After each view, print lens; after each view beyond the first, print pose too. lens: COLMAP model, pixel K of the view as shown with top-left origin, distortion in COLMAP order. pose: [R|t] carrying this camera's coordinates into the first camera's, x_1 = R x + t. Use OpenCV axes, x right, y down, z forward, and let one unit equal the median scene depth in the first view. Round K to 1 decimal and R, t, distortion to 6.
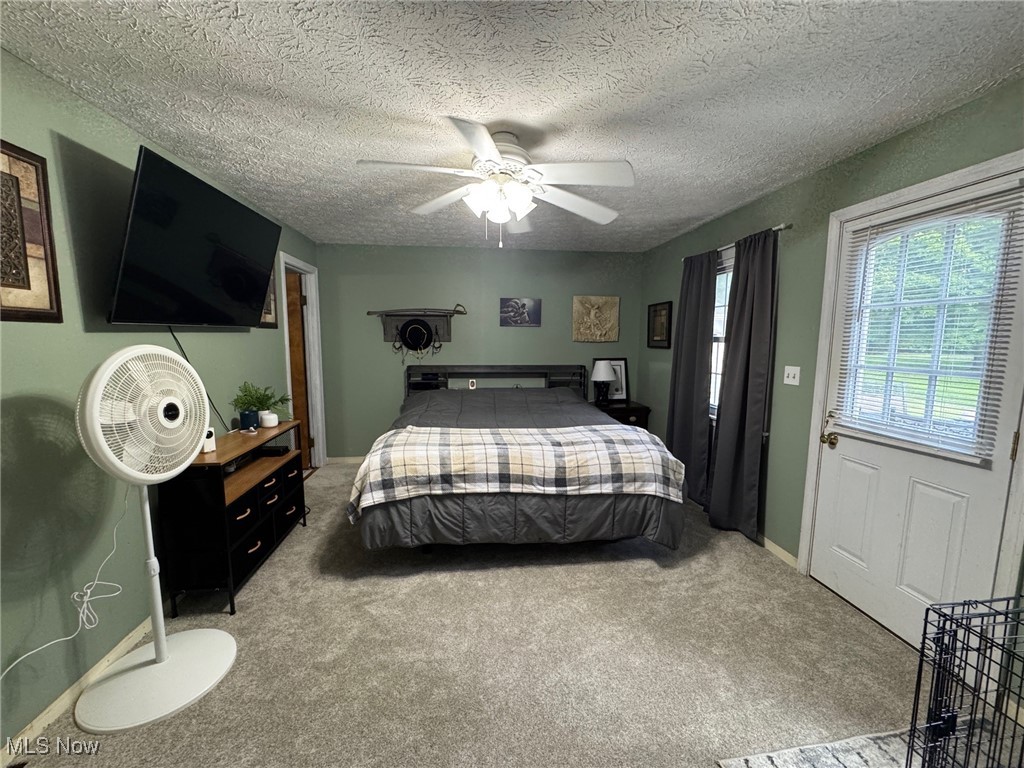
lens RADIAL K [[407.3, 0, 515.3], [0, 407.3, 382.9], [0, 0, 1]] dist [-0.001163, 0.000669]
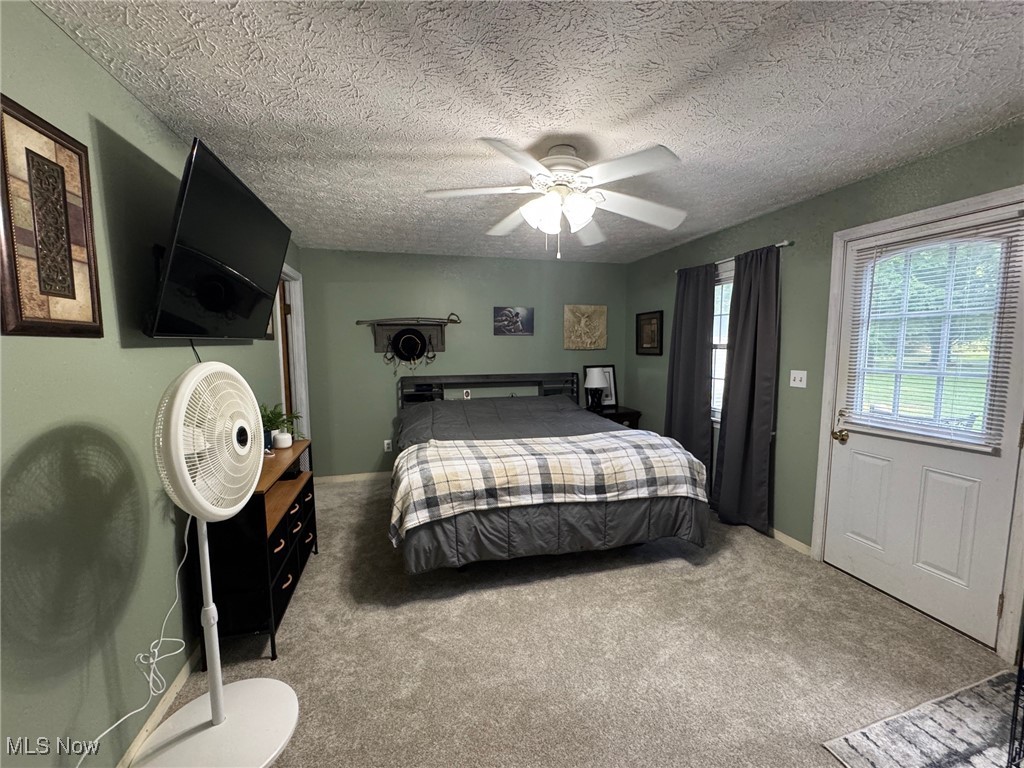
lens RADIAL K [[407.3, 0, 514.4], [0, 407.3, 383.2], [0, 0, 1]] dist [-0.001163, 0.000669]
pose [[0.990001, -0.023876, 0.139025, -0.254784], [0.026232, 0.999541, -0.015140, -0.011039], [-0.138600, 0.018636, 0.990173, 0.023959]]
